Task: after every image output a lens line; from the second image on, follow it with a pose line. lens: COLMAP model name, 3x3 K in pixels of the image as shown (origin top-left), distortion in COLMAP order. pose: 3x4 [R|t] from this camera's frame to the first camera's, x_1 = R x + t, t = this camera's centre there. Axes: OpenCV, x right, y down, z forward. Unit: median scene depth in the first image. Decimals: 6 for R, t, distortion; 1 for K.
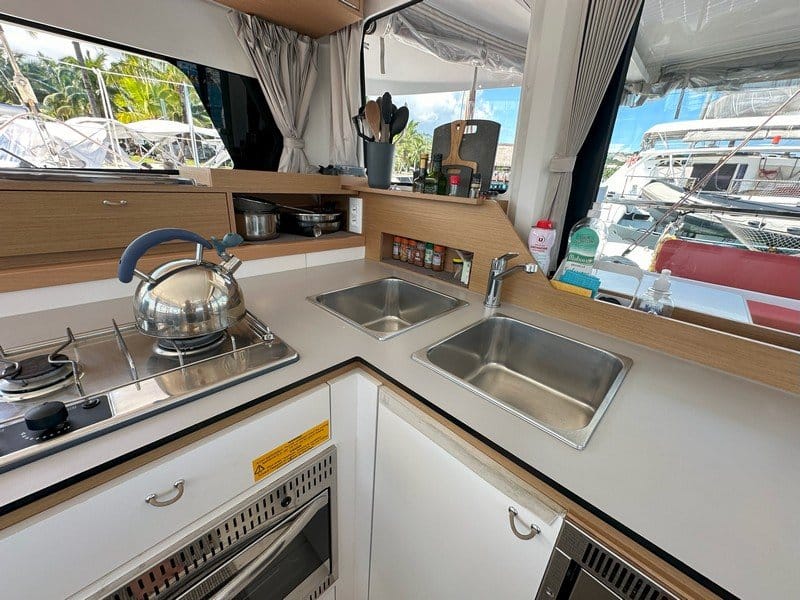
lens RADIAL K [[318.1, 0, 398.3], [0, 318.1, 299.7], [0, 0, 1]] dist [-0.000736, -0.000604]
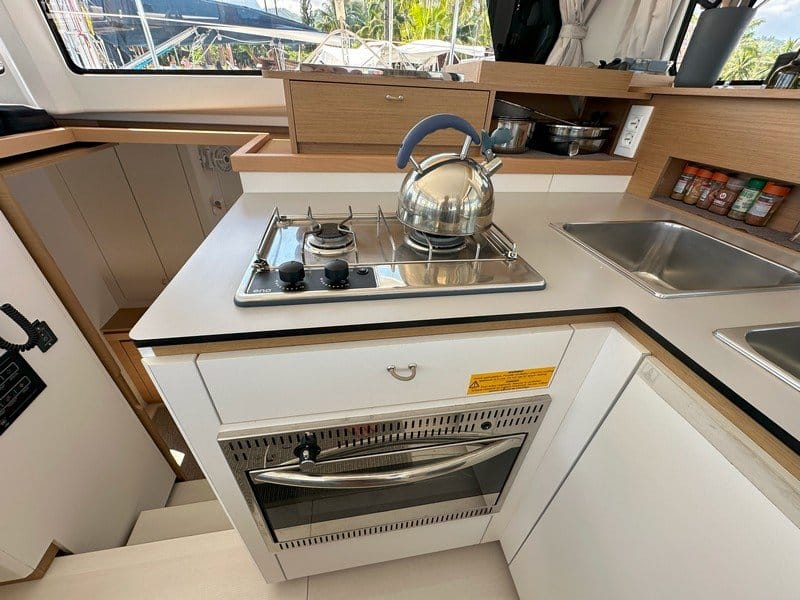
lens RADIAL K [[318.1, 0, 399.4], [0, 318.1, 297.9], [0, 0, 1]] dist [-0.000736, -0.000604]
pose [[0.812674, 0.301502, -0.498655, -0.118670], [-0.204790, 0.948927, 0.239997, 0.053123], [0.545547, -0.092920, 0.832913, 0.052436]]
